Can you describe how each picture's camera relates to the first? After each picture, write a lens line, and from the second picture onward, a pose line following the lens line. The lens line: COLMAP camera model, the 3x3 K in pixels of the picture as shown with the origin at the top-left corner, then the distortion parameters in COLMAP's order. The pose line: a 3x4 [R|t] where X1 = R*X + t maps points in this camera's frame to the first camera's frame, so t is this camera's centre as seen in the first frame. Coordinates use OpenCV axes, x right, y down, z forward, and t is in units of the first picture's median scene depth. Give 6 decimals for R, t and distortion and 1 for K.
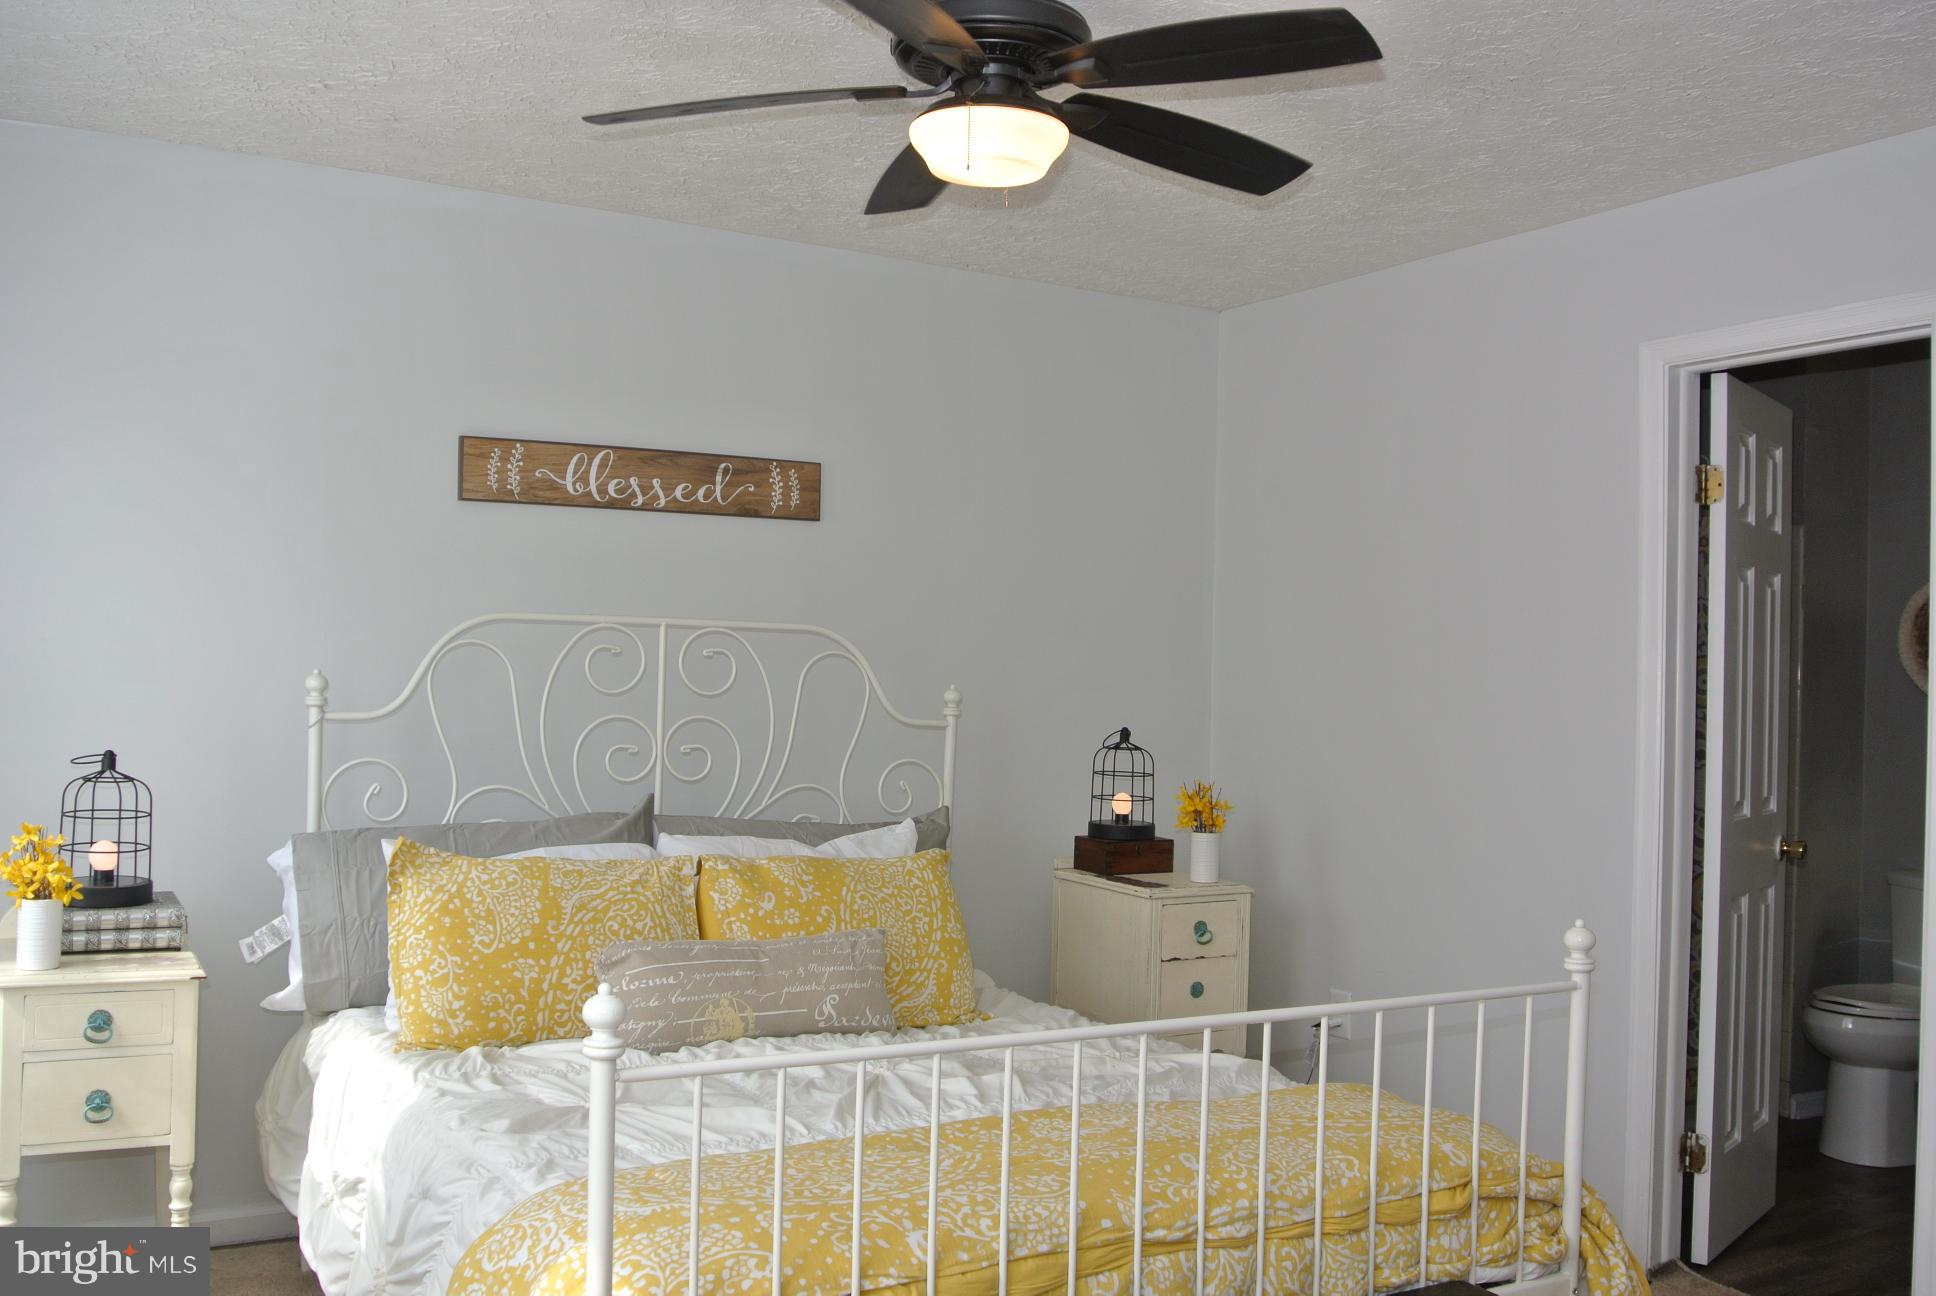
lens RADIAL K [[1697.6, 0, 968.0], [0, 1697.6, 648.0], [0, 0, 1]] dist [-0.092637, 0.121889]
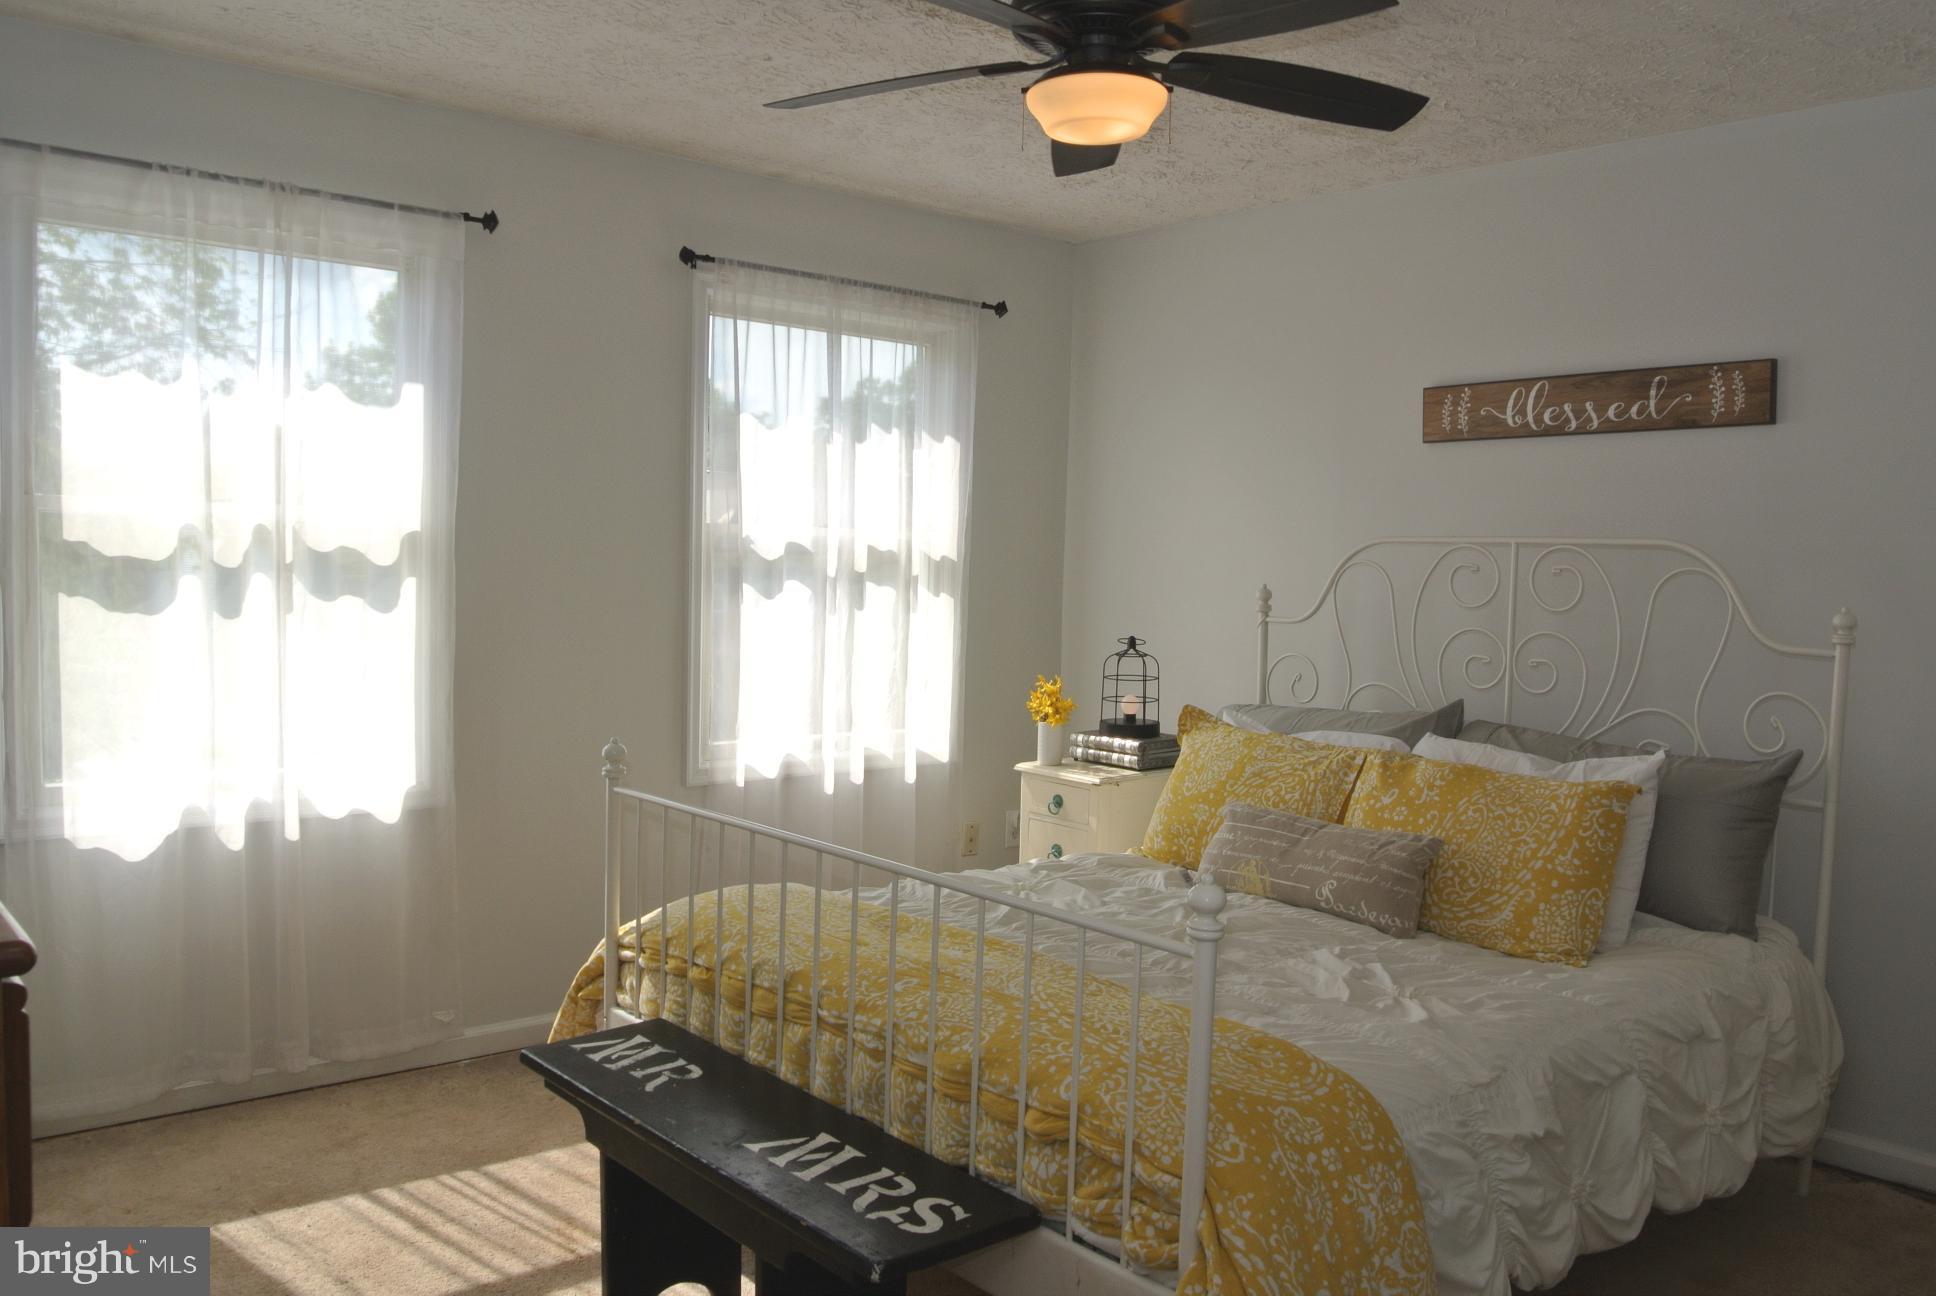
lens RADIAL K [[1497.9, 0, 968.0], [0, 1497.9, 648.0], [0, 0, 1]] dist [-0.074747, 0.040707]
pose [[0.201089, 0.037469, -0.978856, 0.638592], [-0.004138, 0.999292, 0.037401, 0.017480], [0.979564, -0.003470, 0.201102, 0.462982]]
